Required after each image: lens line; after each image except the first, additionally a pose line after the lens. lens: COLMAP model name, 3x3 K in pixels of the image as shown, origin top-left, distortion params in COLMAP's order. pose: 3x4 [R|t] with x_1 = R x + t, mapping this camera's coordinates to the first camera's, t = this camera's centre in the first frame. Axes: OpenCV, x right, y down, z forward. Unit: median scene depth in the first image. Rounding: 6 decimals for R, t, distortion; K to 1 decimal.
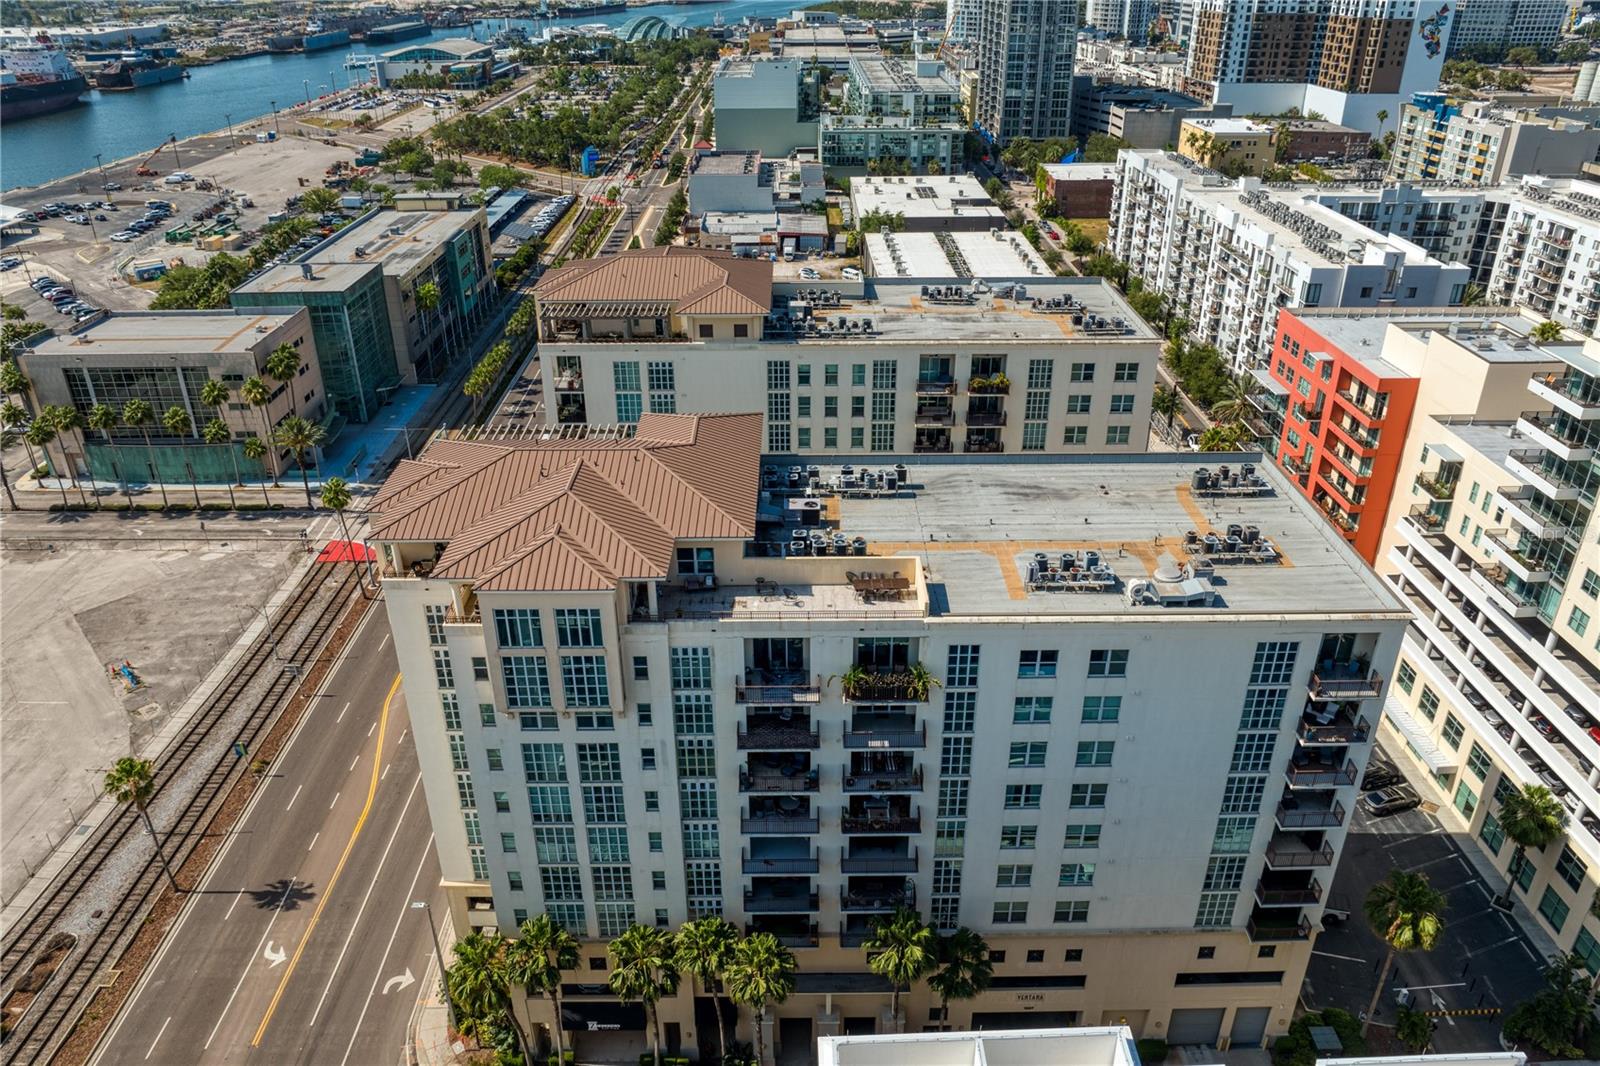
lens RADIAL K [[1122.8, 0, 800.0], [0, 1122.8, 533.0], [0, 0, 1]] dist [-0.039577, -0.002039]
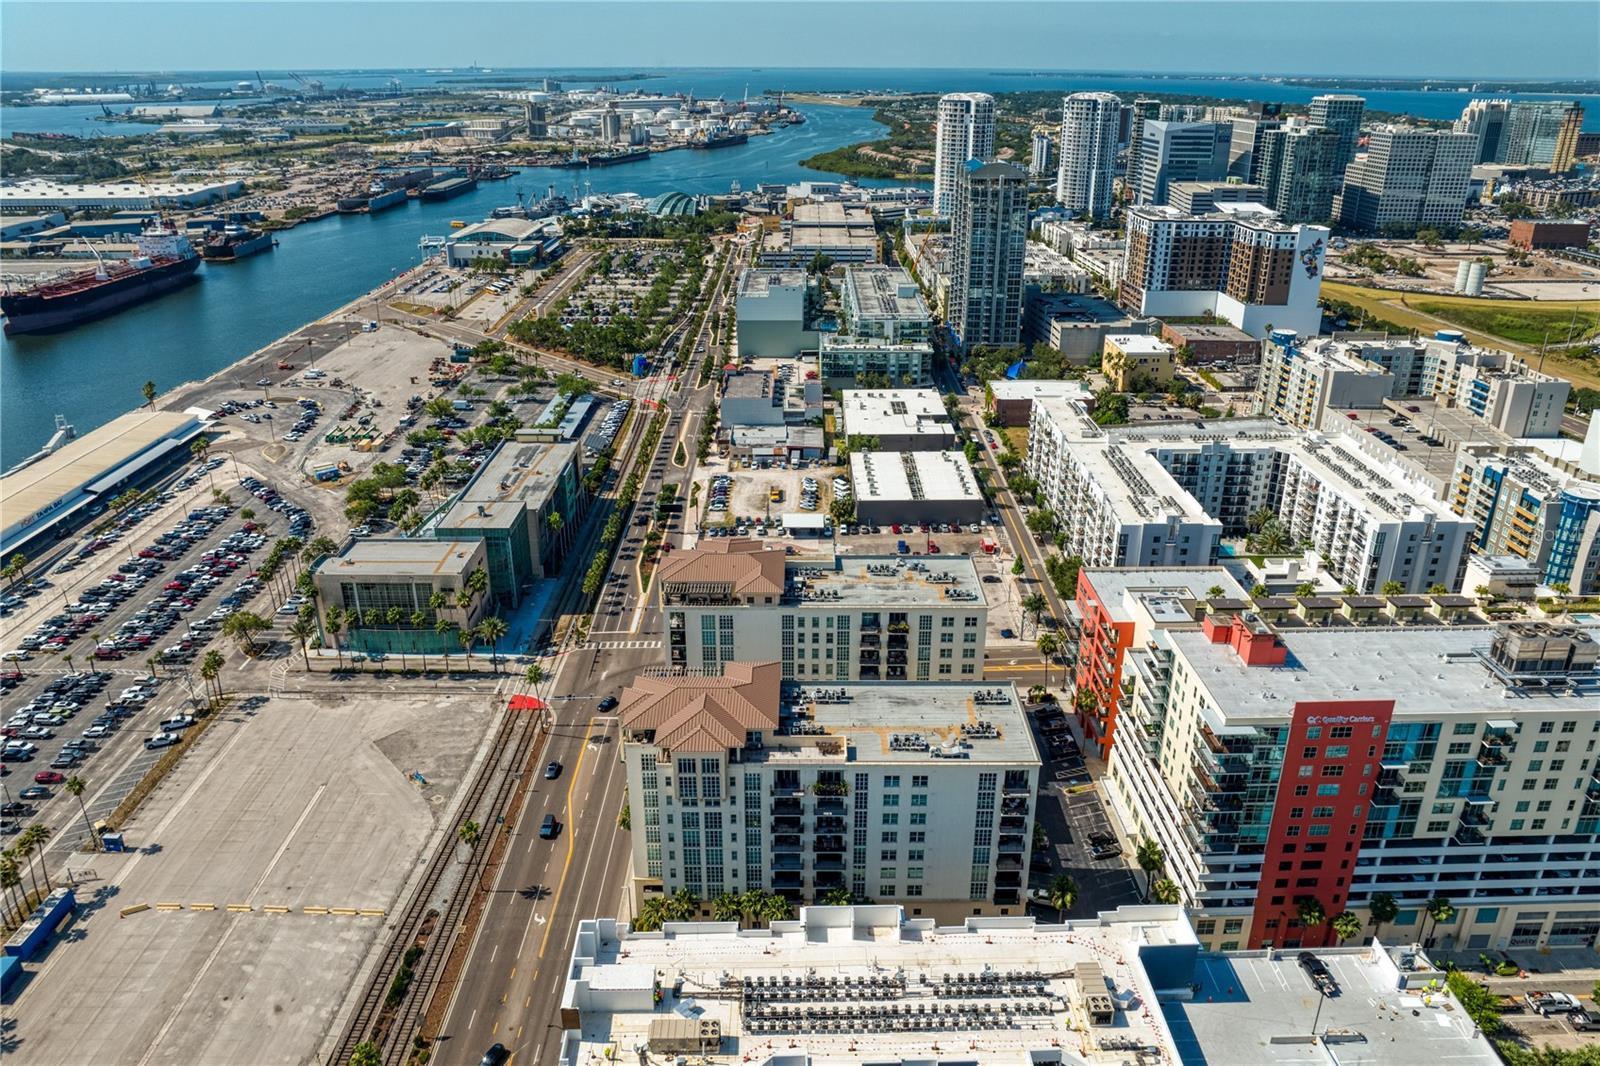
lens RADIAL K [[1122.8, 0, 800.0], [0, 1122.8, 533.0], [0, 0, 1]] dist [-0.039577, -0.002039]
pose [[0.999959, 0.007294, -0.005356, 0.007179], [-0.007717, 0.996458, -0.083733, -0.089471], [0.004726, 0.083771, 0.996474, -0.613217]]
